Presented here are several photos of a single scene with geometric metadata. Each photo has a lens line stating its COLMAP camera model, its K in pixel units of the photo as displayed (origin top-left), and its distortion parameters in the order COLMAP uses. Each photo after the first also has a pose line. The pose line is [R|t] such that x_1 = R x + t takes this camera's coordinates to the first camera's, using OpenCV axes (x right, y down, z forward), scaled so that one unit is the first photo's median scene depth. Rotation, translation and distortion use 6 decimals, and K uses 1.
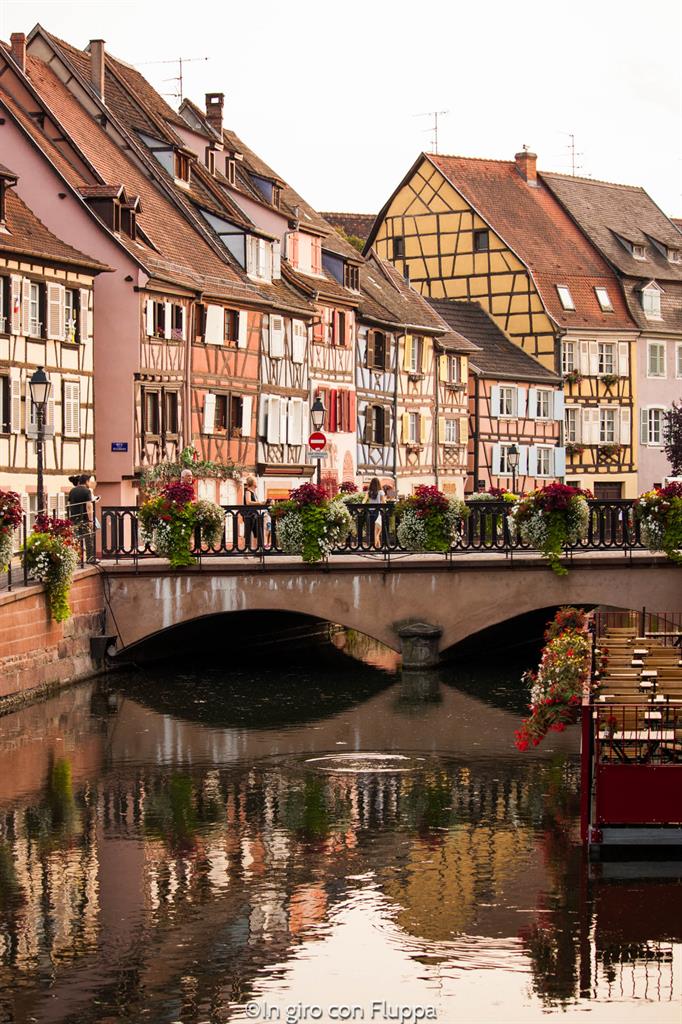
lens RADIAL K [[2697.8, 0, 339.6], [0, 2697.8, 521.8], [0, 0, 1]] dist [-0.371942, 0.000000]
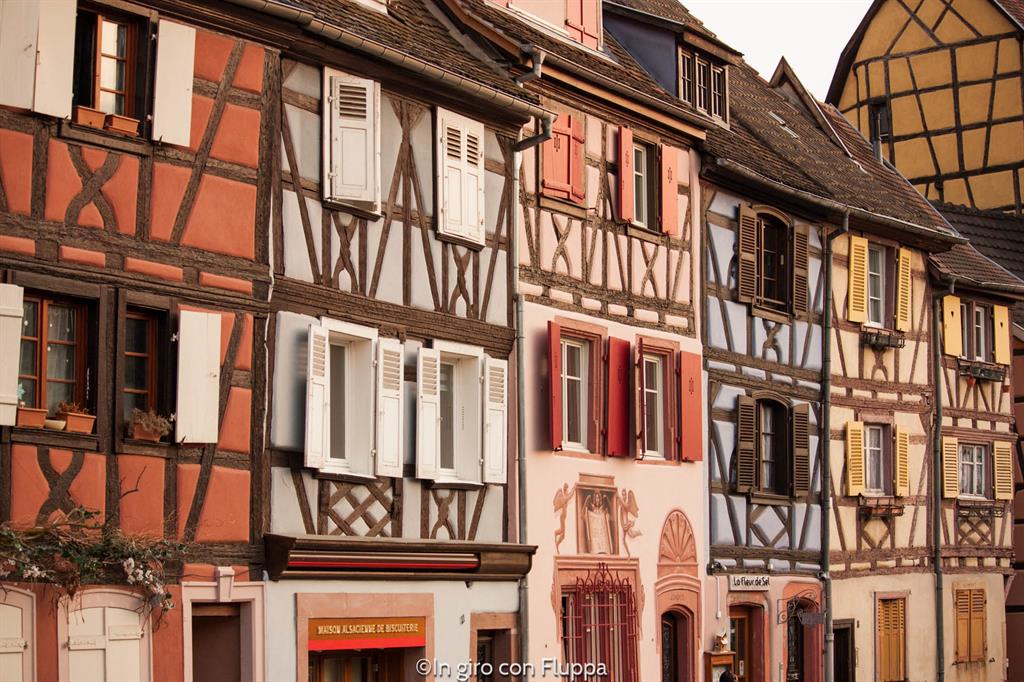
lens RADIAL K [[2697.8, 0, 509.9], [0, 2697.8, 335.2], [0, 0, 1]] dist [-0.371942, 0.000000]
pose [[0.986980, -0.018488, -0.159776, 0.042234], [0.001541, 0.994413, -0.105546, -0.011093], [0.160835, 0.103925, 0.981495, 0.640516]]
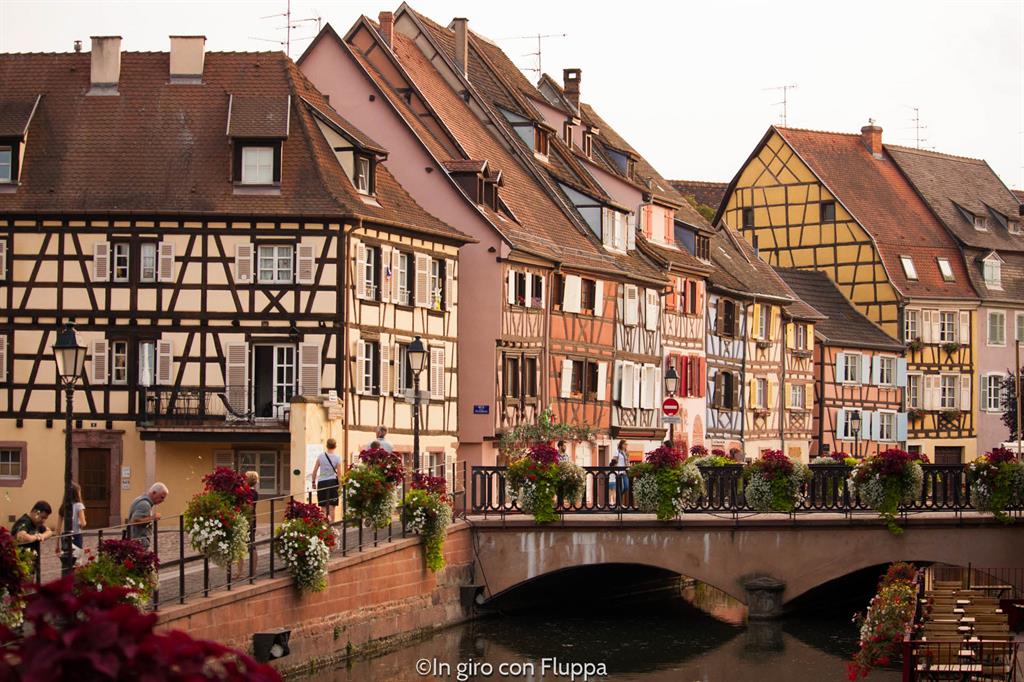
lens RADIAL K [[2697.8, 0, 518.7], [0, 2697.8, 335.0], [0, 0, 1]] dist [-0.371942, 0.000000]
pose [[0.997999, 0.009326, -0.062532, -0.001245], [-0.012735, 0.998442, -0.054335, 0.000166], [0.061928, 0.055023, 0.996563, -0.041834]]
